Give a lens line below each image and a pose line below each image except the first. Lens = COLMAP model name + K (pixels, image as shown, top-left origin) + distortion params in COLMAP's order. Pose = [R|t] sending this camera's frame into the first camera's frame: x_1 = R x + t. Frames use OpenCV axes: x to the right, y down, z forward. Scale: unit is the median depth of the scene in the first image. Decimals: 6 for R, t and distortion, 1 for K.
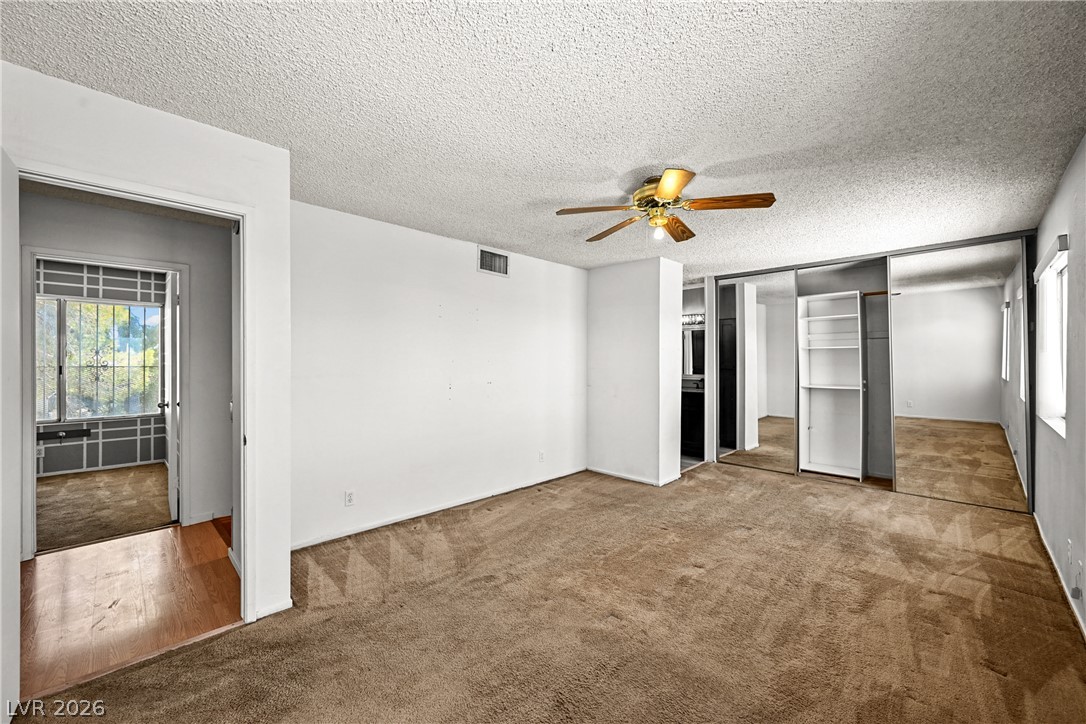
lens RADIAL K [[426.0, 0, 540.2], [0, 426.0, 363.9], [0, 0, 1]] dist [-0.000852, 0.000242]
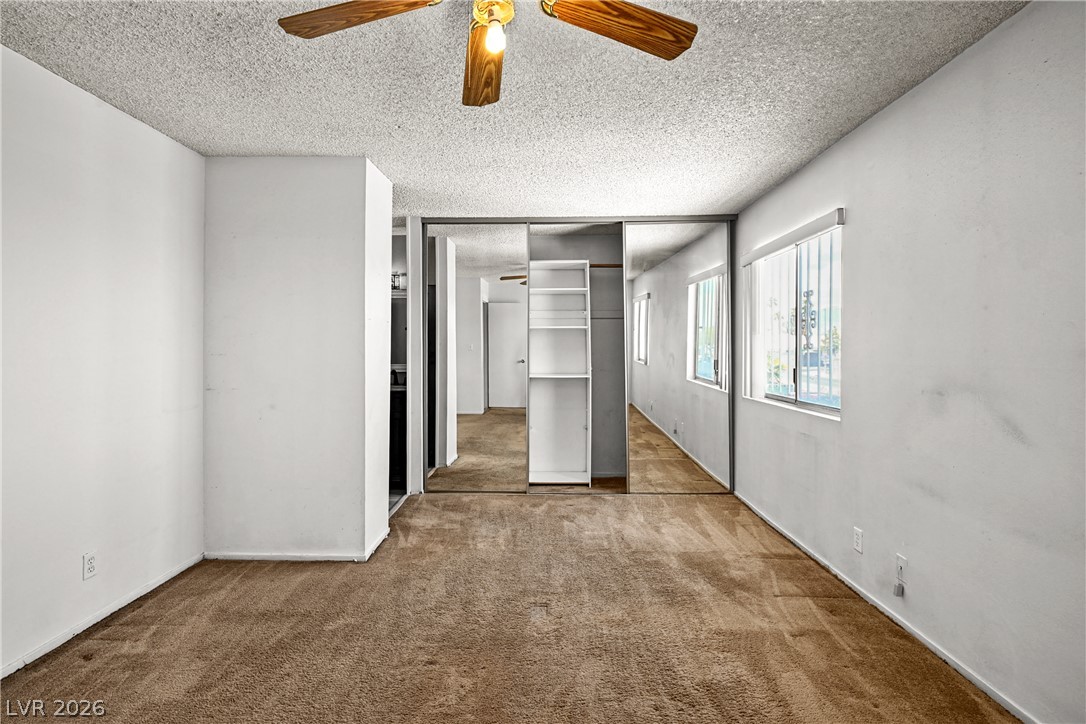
lens RADIAL K [[522.0, 0, 543.6], [0, 522.0, 350.9], [0, 0, 1]] dist [0.002144, -0.001200]
pose [[0.716471, -0.000172, 0.697617, -0.037846], [0.002832, 0.999992, -0.002662, 0.010389], [-0.697611, 0.003883, 0.716466, 0.346641]]
